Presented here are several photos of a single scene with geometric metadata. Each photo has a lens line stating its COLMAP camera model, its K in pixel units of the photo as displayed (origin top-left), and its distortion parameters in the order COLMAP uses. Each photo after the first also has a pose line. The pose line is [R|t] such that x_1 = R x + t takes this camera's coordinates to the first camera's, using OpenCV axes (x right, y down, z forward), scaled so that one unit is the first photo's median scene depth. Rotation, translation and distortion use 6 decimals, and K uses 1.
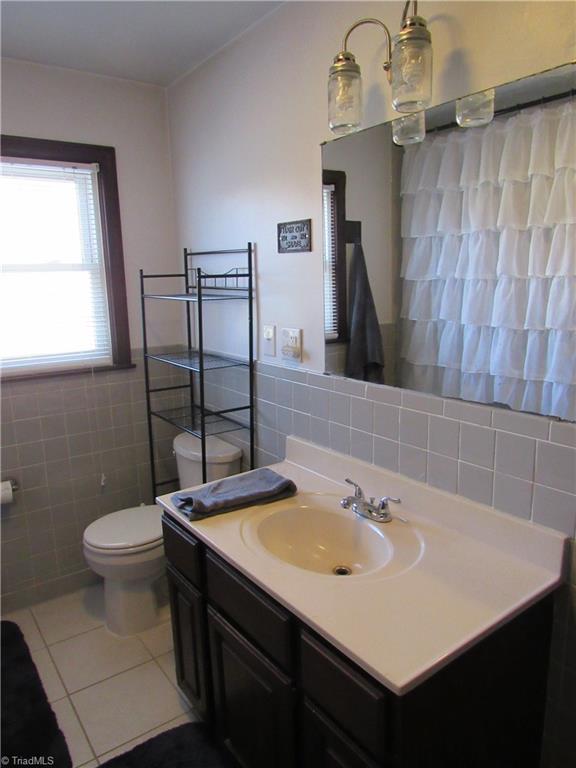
lens RADIAL K [[547.4, 0, 286.9], [0, 547.4, 383.2], [0, 0, 1]] dist [-0.046458, 0.014294]
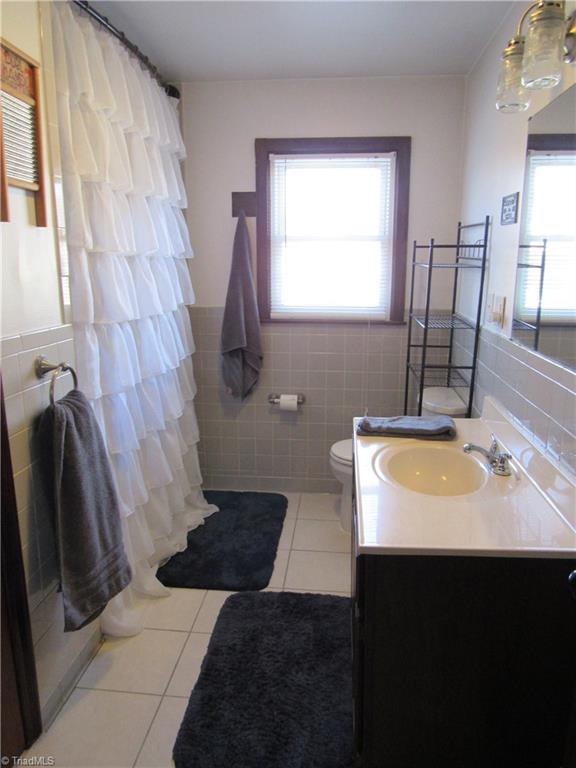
lens RADIAL K [[547.4, 0, 292.1], [0, 547.4, 385.1], [0, 0, 1]] dist [-0.046458, 0.014294]
pose [[0.746638, 0.169463, -0.643284, 0.375341], [-0.140072, 0.985378, 0.097005, 0.023104], [0.650317, 0.017678, 0.759457, -0.063047]]
